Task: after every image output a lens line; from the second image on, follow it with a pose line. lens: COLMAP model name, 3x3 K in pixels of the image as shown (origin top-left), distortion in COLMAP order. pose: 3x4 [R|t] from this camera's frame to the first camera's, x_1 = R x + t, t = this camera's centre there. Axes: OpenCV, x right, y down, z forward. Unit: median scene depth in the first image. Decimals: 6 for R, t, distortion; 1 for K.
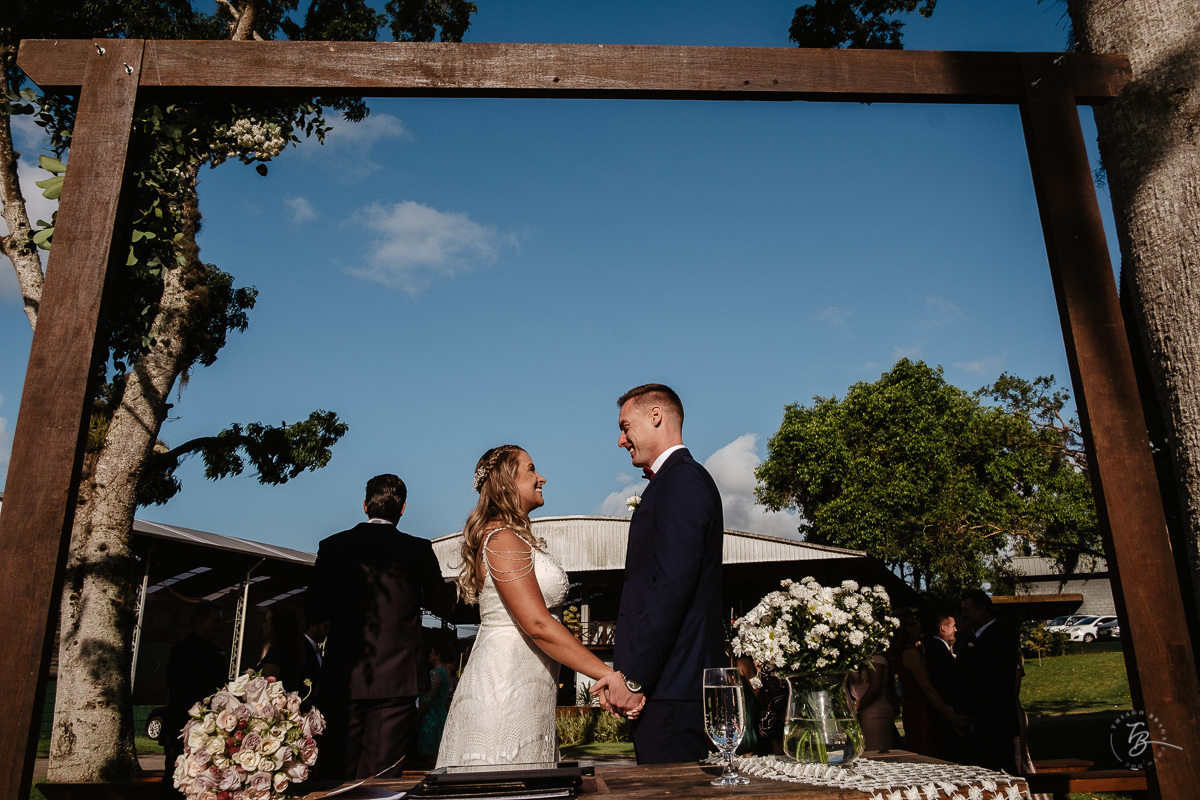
lens RADIAL K [[952.0, 0, 600.0], [0, 952.0, 400.0], [0, 0, 1]] dist [0.032113, 0.001118]
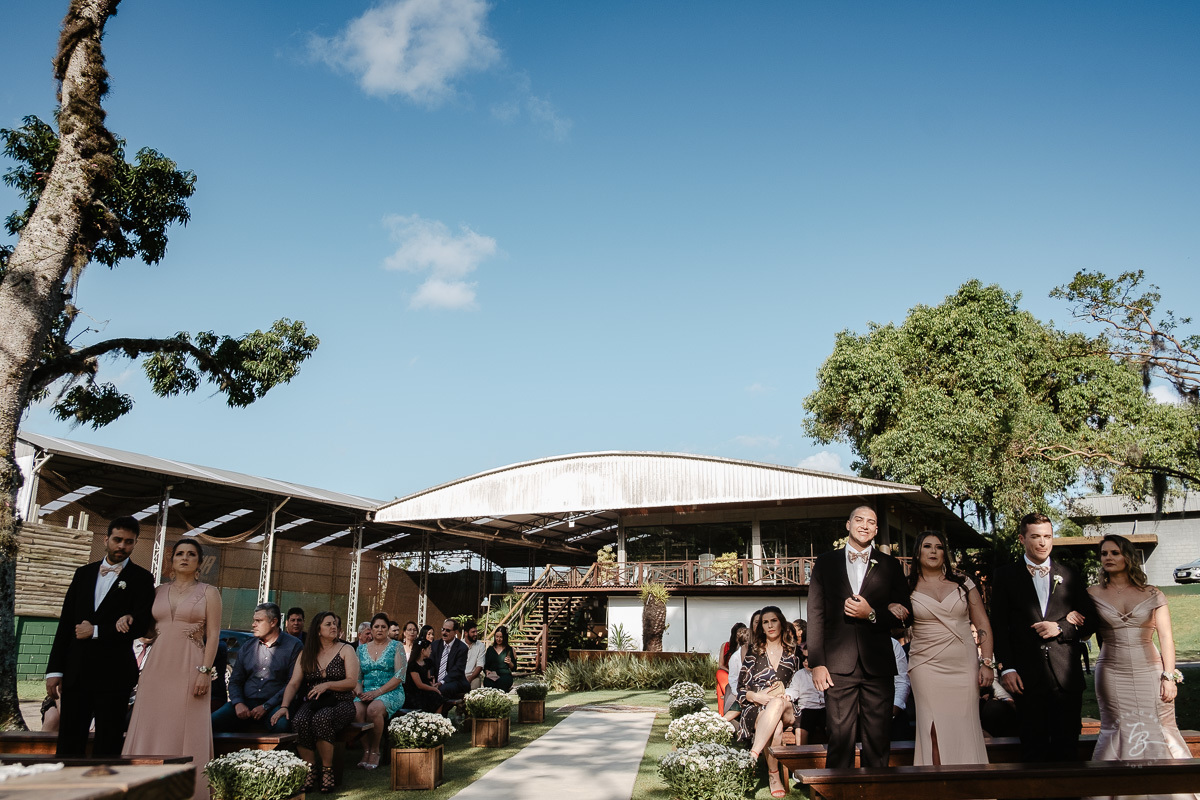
lens RADIAL K [[952.9, 0, 599.2], [0, 952.9, 389.6], [0, 0, 1]] dist [0.003641, 0.004097]
pose [[0.997979, -0.013626, -0.062063, 0.023564], [0.016324, 0.998934, 0.043177, 0.020462], [0.061409, -0.044102, 0.997138, 0.065436]]
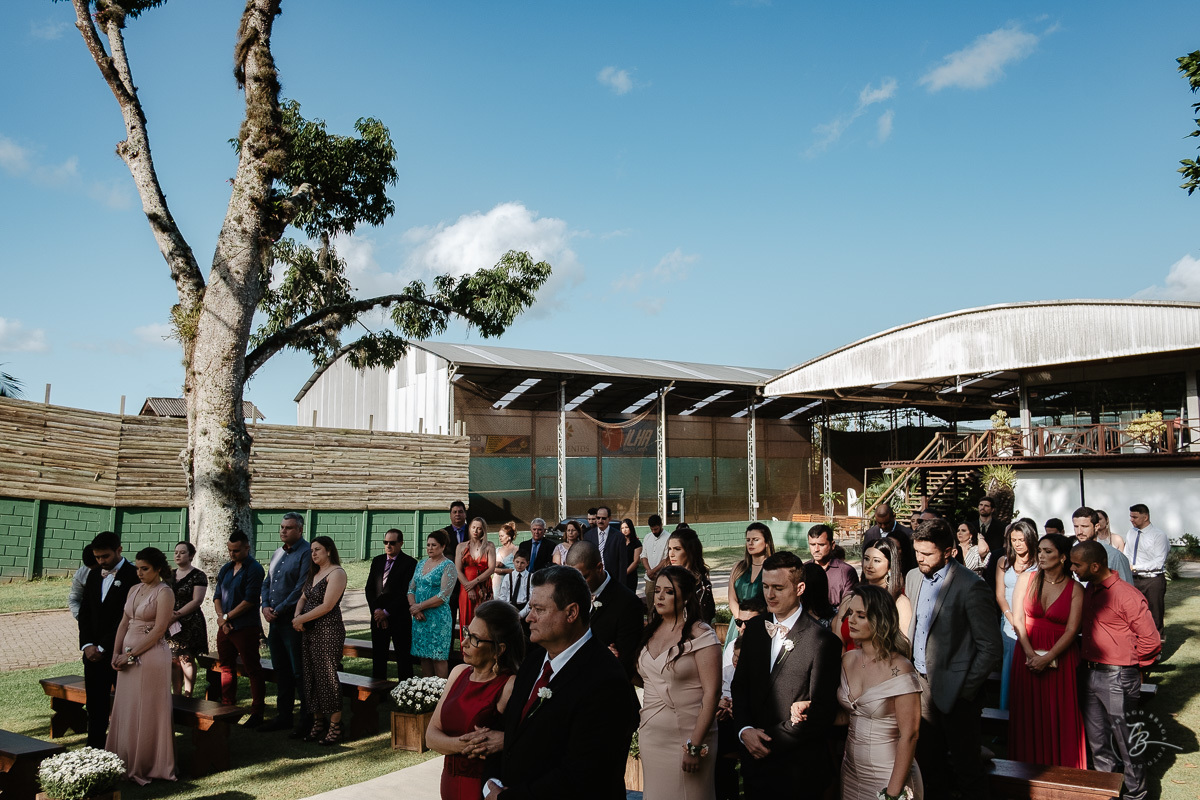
lens RADIAL K [[952.9, 0, 599.2], [0, 952.9, 389.6], [0, 0, 1]] dist [0.003641, 0.004097]
pose [[0.843356, -0.067979, -0.533038, 0.121710], [0.173355, 0.973347, 0.150145, 0.008841], [0.508624, -0.219031, 0.832663, 0.115962]]
